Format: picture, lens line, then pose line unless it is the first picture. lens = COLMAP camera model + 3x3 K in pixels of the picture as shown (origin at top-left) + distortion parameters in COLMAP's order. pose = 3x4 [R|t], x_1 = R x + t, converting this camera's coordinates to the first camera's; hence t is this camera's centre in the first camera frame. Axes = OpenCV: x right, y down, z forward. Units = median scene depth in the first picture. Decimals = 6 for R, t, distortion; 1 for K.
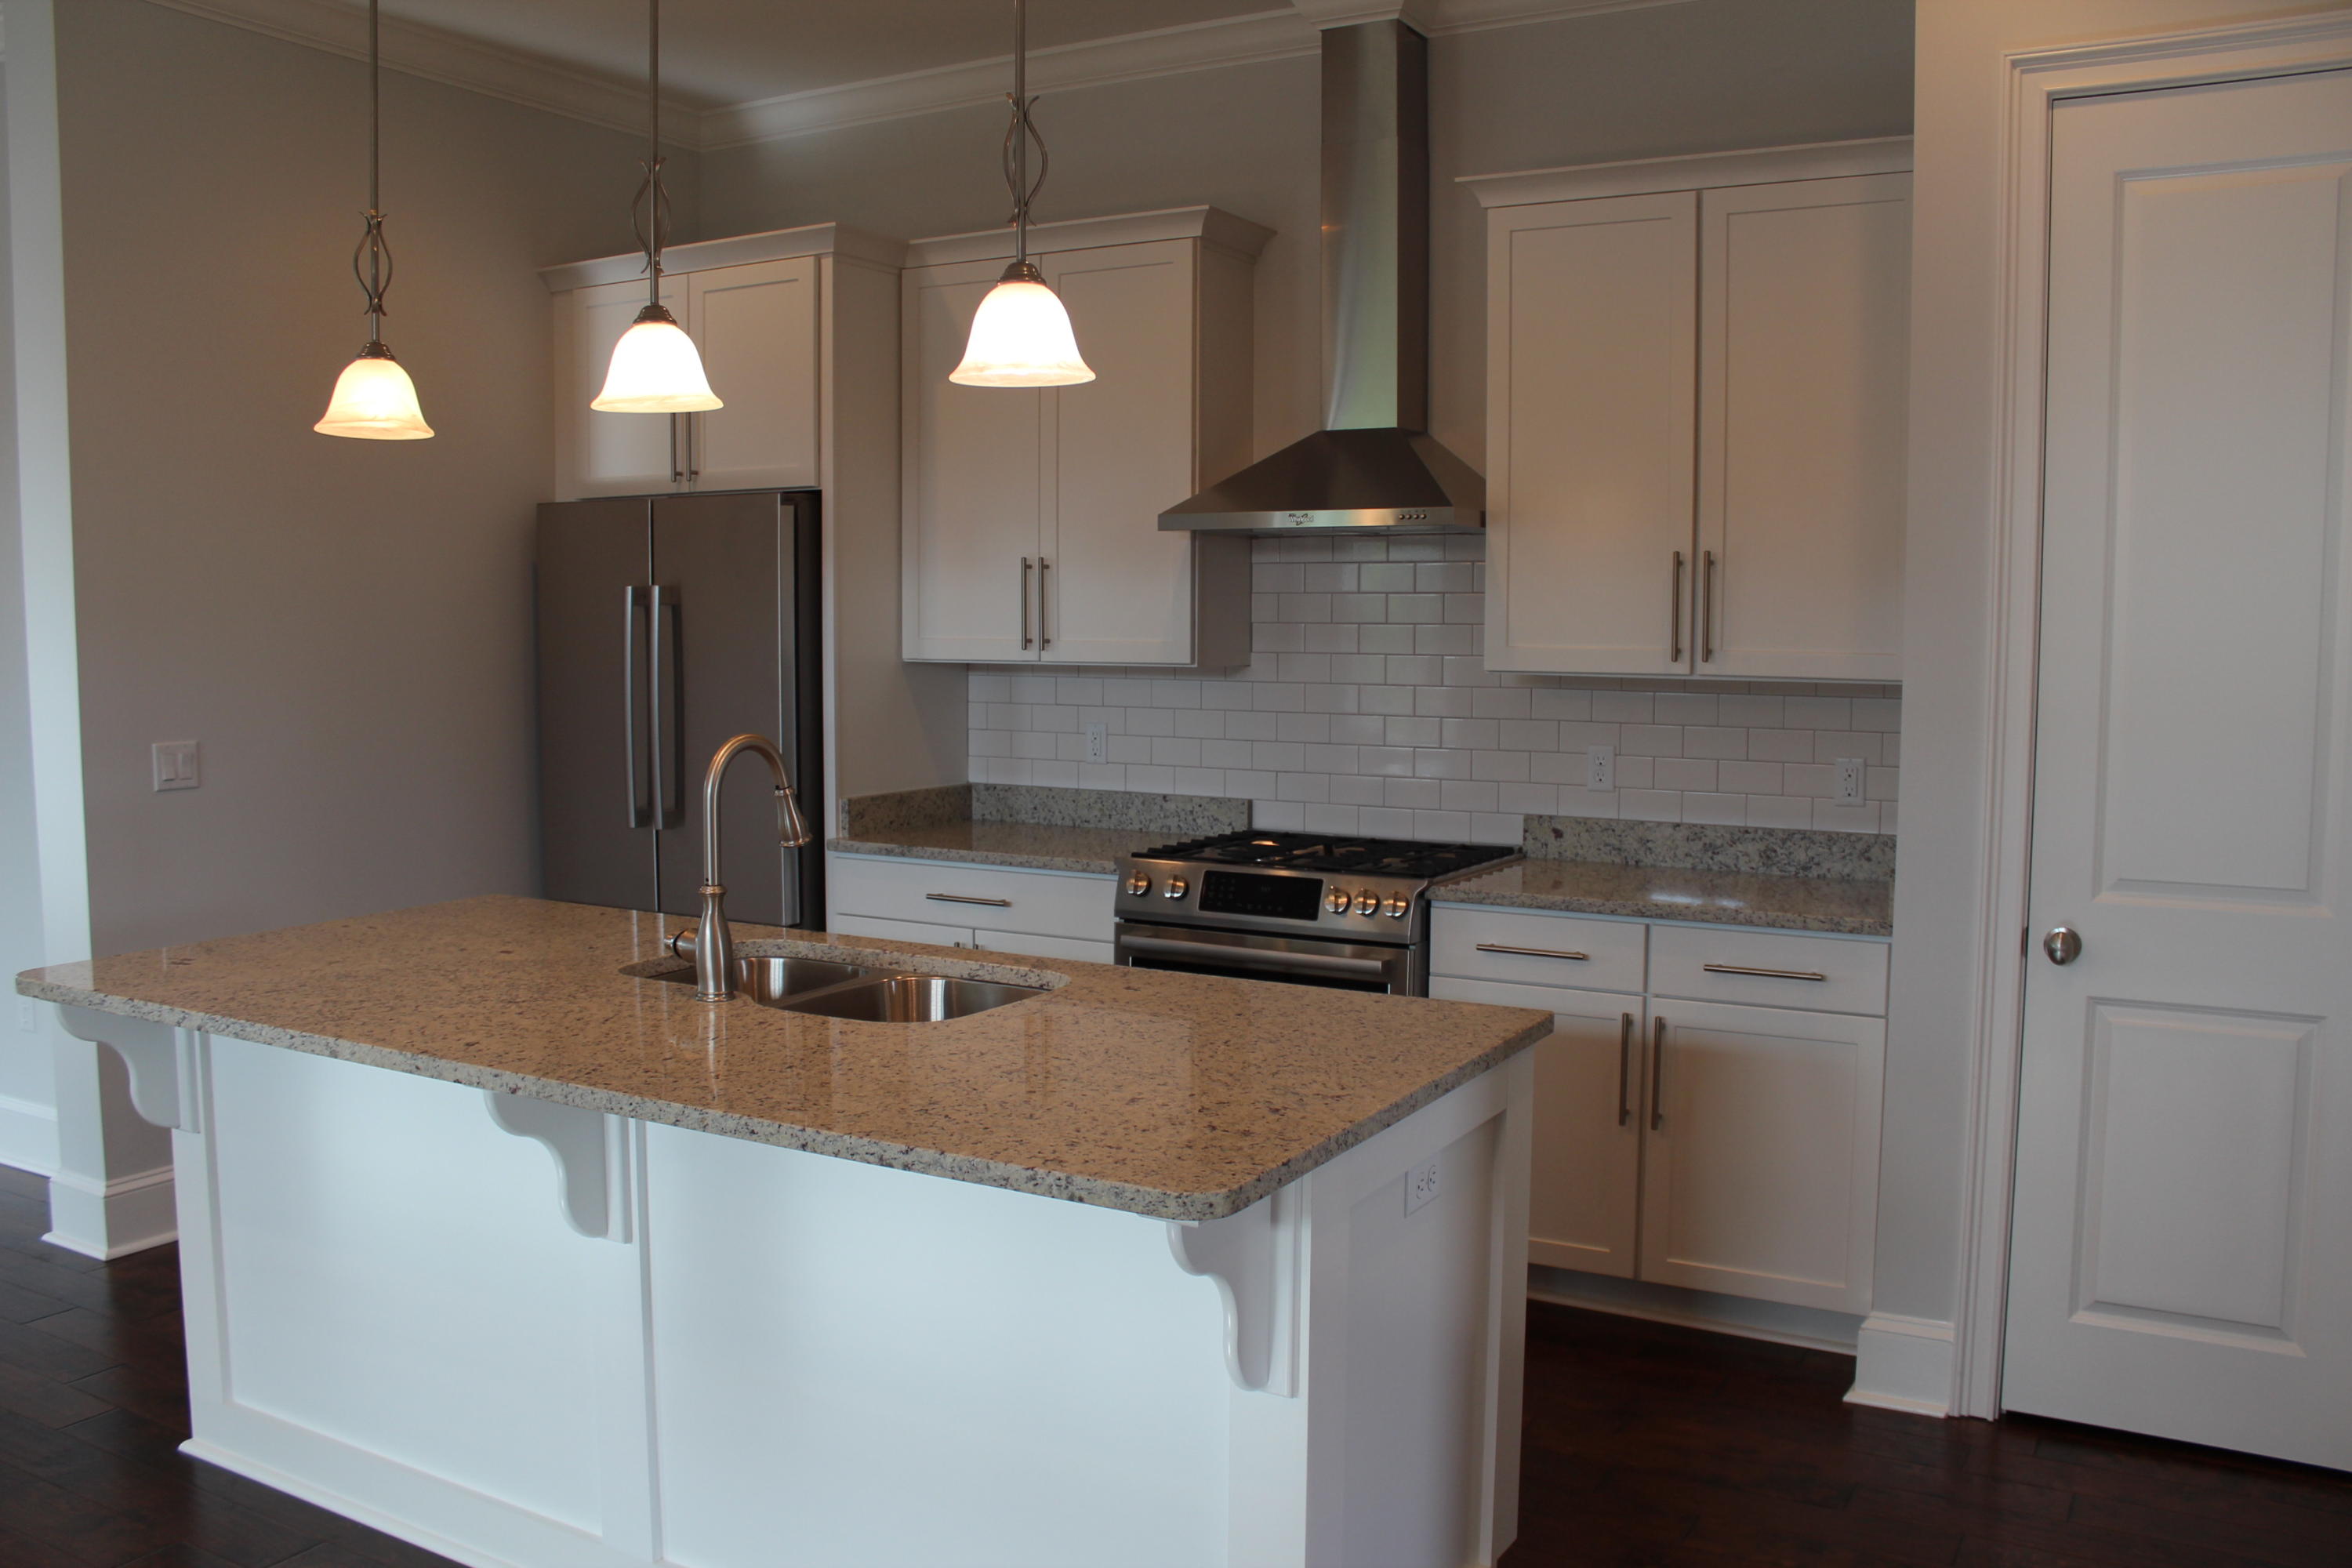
lens RADIAL K [[1962.0, 0, 1176.0], [0, 1962.0, 784.0], [0, 0, 1]] dist [-0.161529, 0.138770]
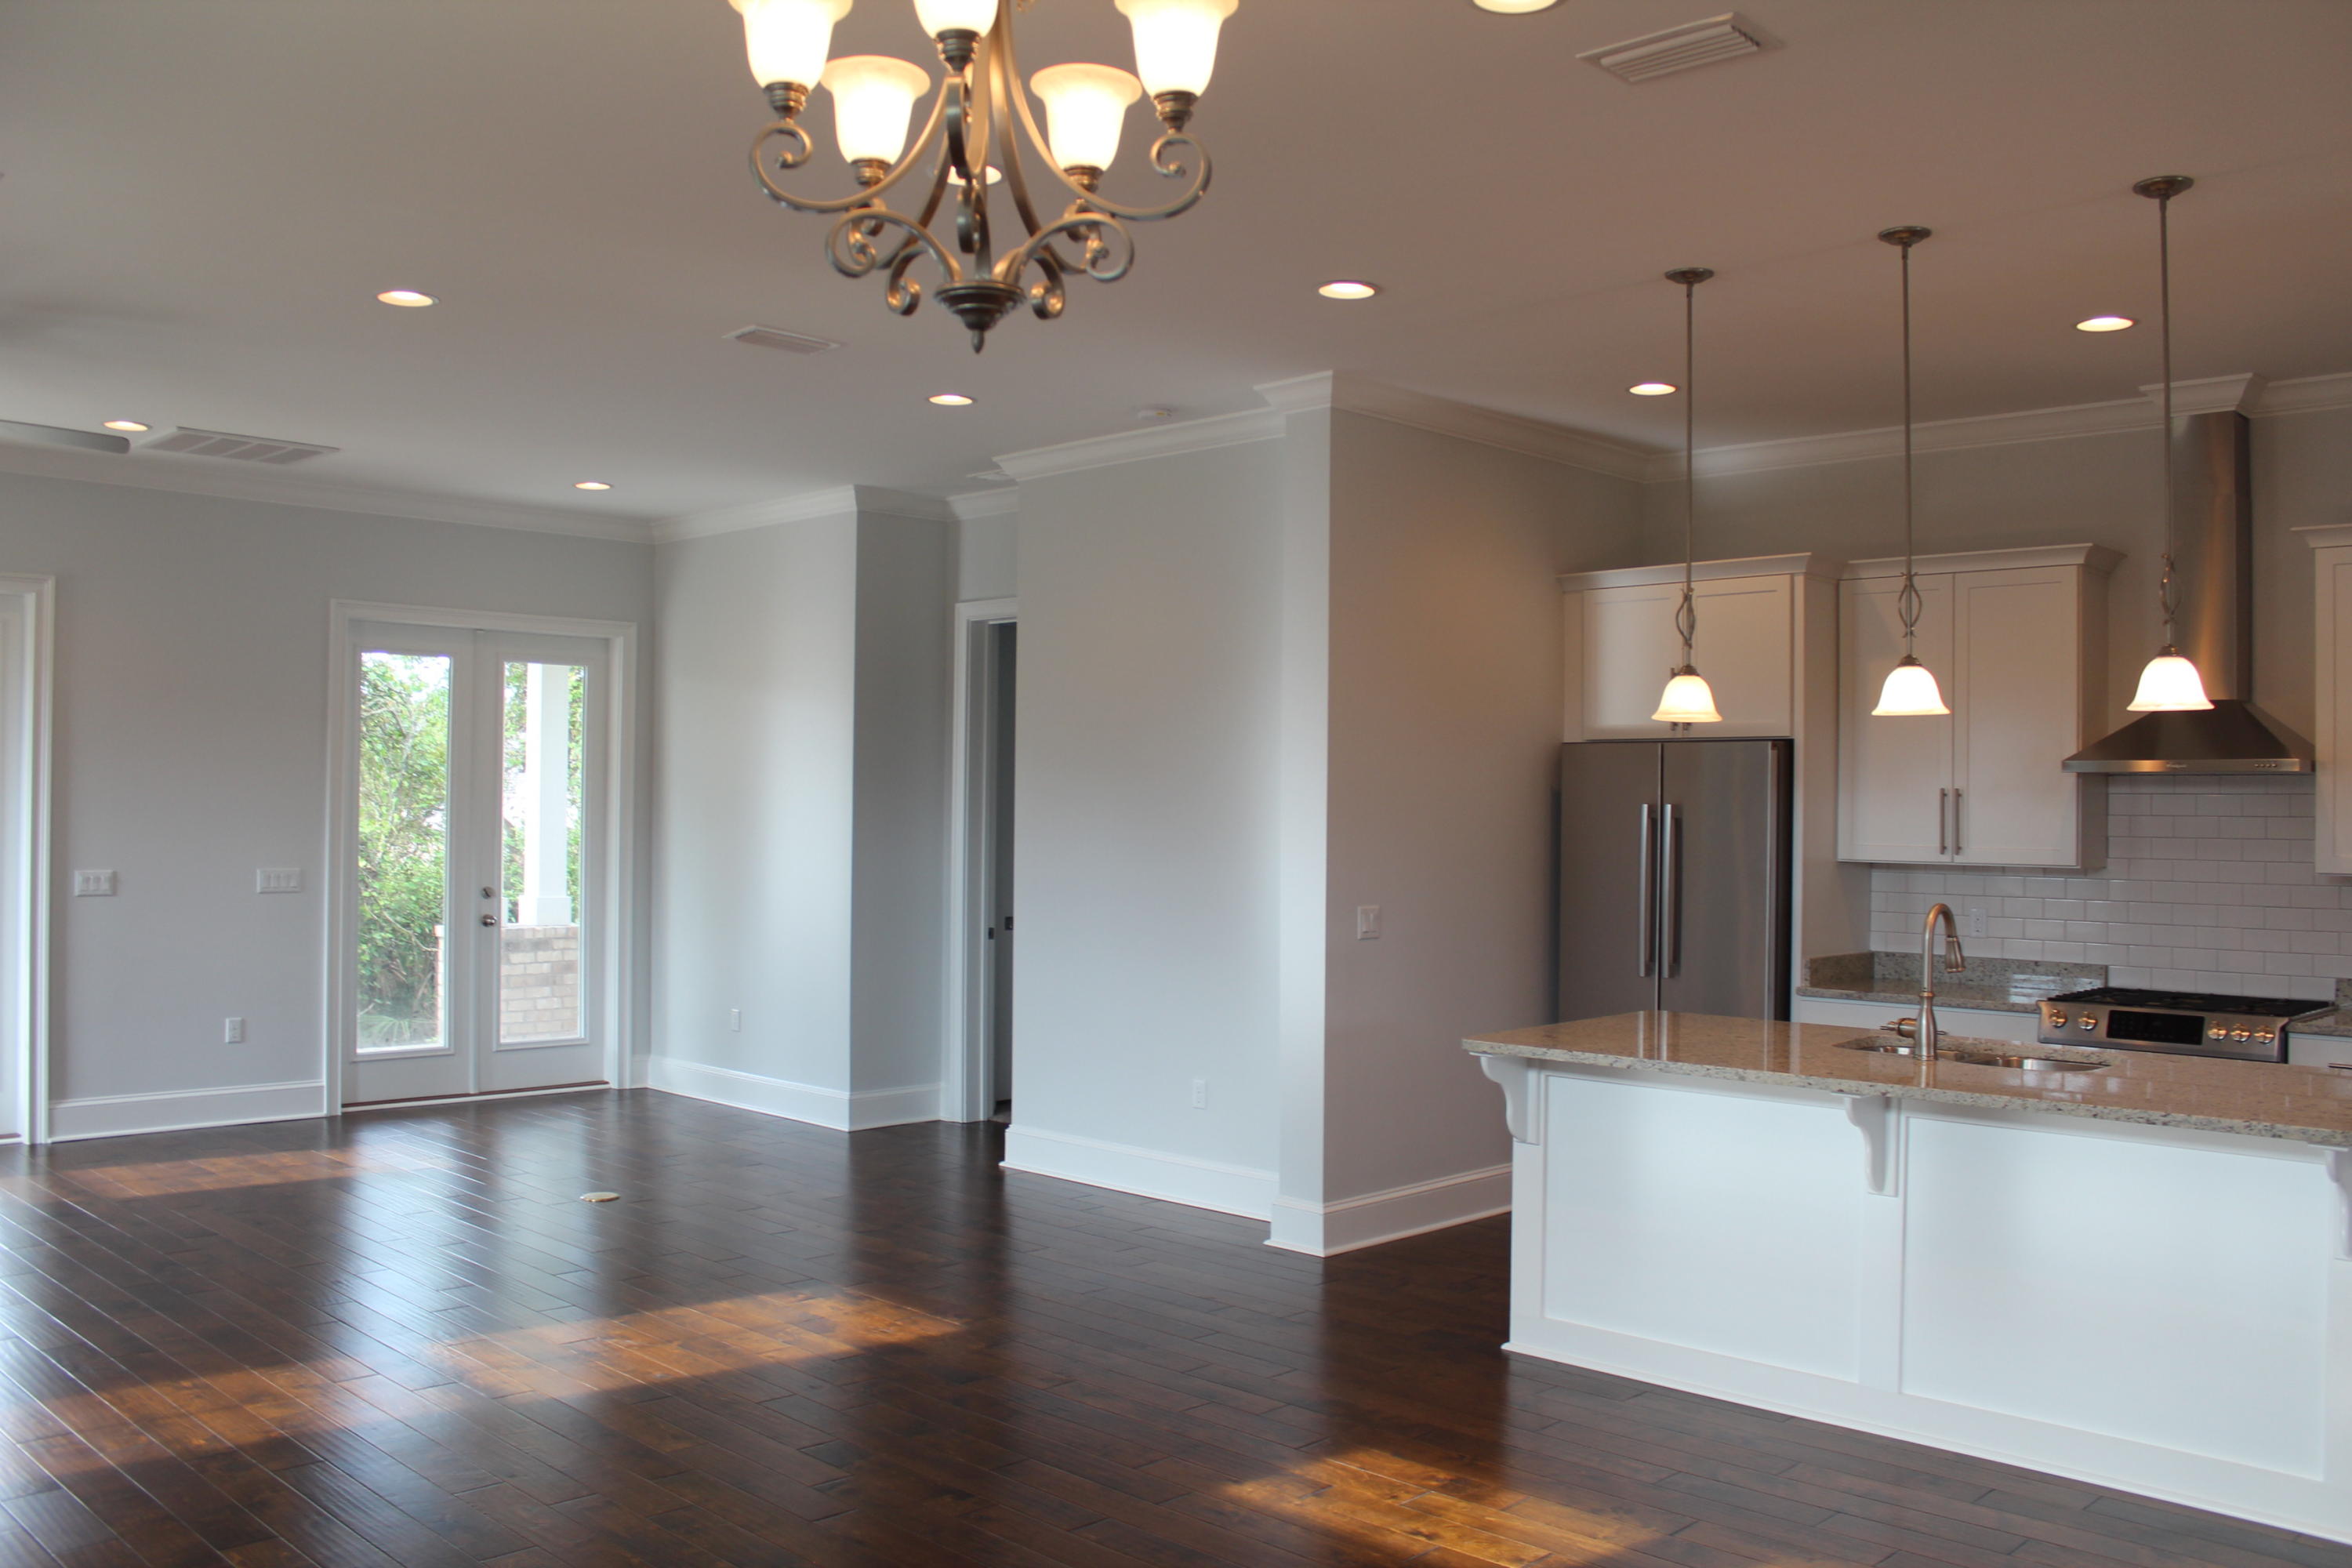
lens RADIAL K [[1962.0, 0, 1176.0], [0, 1962.0, 784.0], [0, 0, 1]] dist [-0.161529, 0.138770]
pose [[0.967675, 0.006546, -0.252114, -0.269874], [-0.031845, 0.994833, -0.096397, 0.032053], [0.250180, 0.101310, 0.962884, -0.475330]]
